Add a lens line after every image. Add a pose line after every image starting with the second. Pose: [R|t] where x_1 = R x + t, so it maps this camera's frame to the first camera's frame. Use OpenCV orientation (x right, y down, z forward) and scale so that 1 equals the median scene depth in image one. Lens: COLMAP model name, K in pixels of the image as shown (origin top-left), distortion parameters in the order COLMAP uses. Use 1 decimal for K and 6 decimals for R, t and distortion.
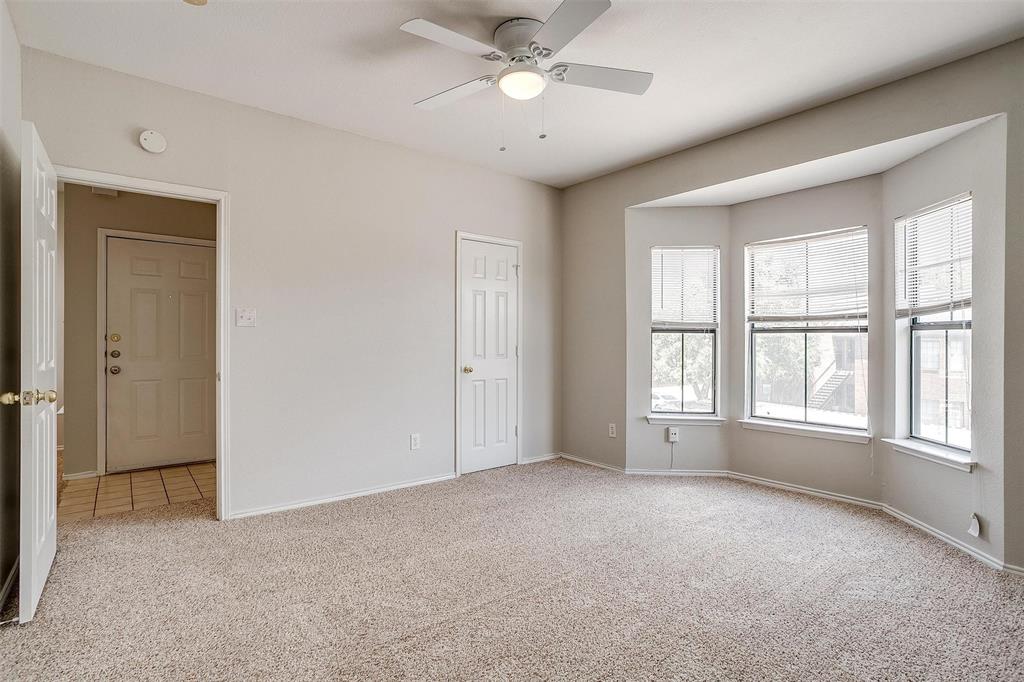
lens RADIAL K [[499.3, 0, 512.1], [0, 499.3, 345.2], [0, 0, 1]] dist [-0.024815, 0.011158]
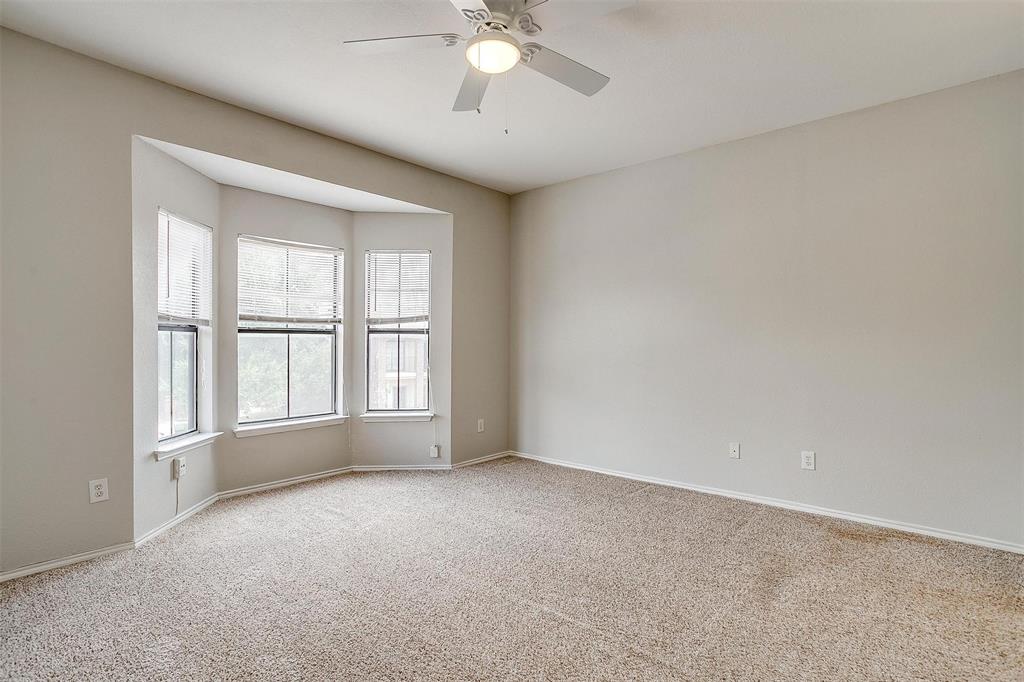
lens RADIAL K [[499.3, 0, 512.1], [0, 499.3, 345.2], [0, 0, 1]] dist [-0.024815, 0.011158]
pose [[-0.162050, -0.008579, 0.986745, -0.555641], [0.008319, 0.999915, 0.010060, -0.006891], [-0.986748, 0.009839, -0.161964, 0.721057]]
